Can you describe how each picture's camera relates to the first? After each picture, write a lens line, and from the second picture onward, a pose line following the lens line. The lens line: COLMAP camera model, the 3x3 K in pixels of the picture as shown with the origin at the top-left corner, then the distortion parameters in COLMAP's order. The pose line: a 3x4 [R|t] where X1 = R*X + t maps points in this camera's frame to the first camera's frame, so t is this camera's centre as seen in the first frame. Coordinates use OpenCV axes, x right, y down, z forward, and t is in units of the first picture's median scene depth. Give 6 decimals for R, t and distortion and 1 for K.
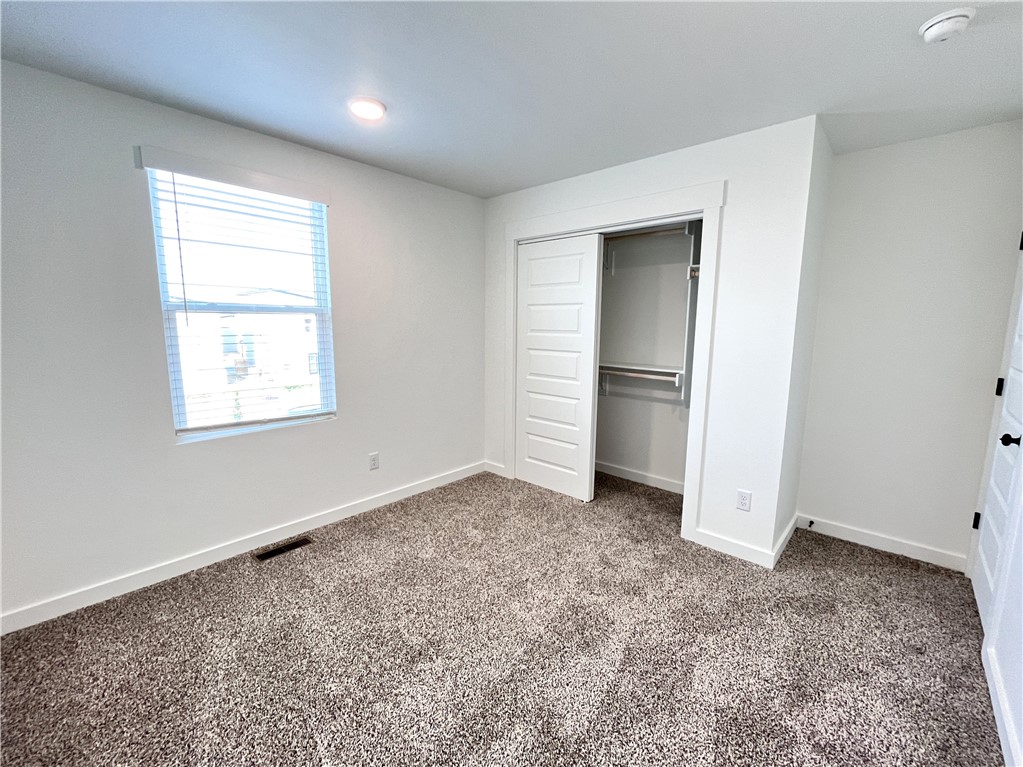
lens RADIAL K [[418.0, 0, 511.5], [0, 418.0, 383.5], [0, 0, 1]] dist [-0.007716, 0.000270]
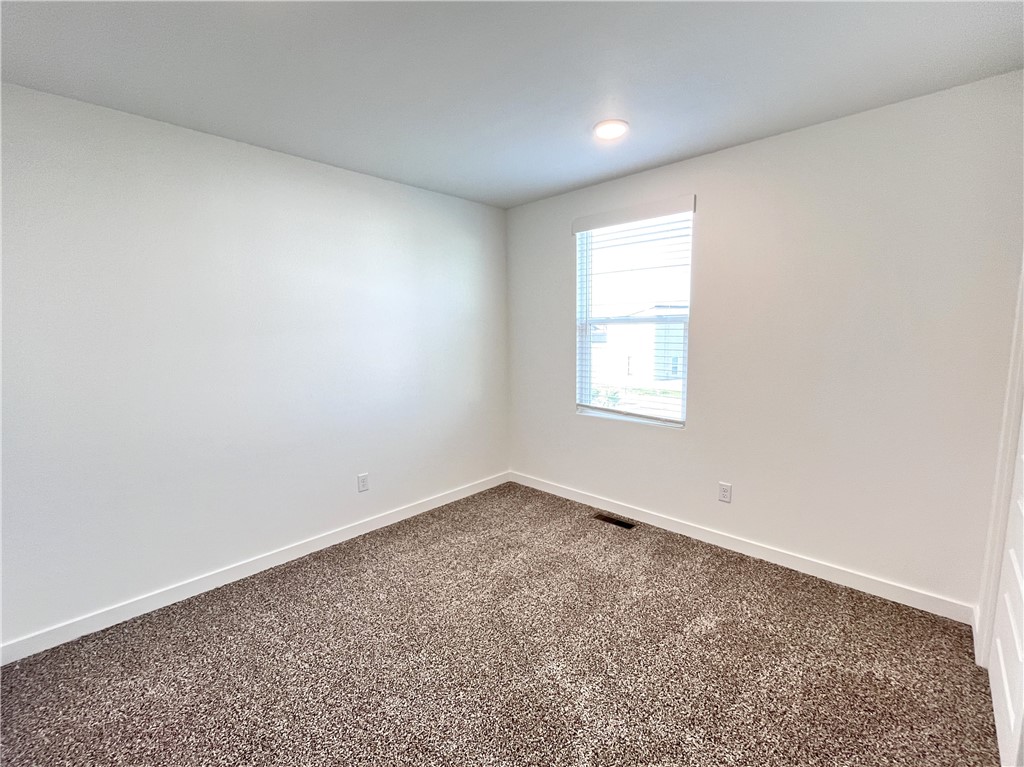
lens RADIAL K [[421.7, 0, 509.1], [0, 421.7, 382.9], [0, 0, 1]] dist [-0.002927, -0.000508]
pose [[0.007716, 0.115406, -0.993288, 0.597687], [-0.131278, 0.984838, 0.113404, -0.089027], [0.991316, 0.129522, 0.022749, 0.617353]]
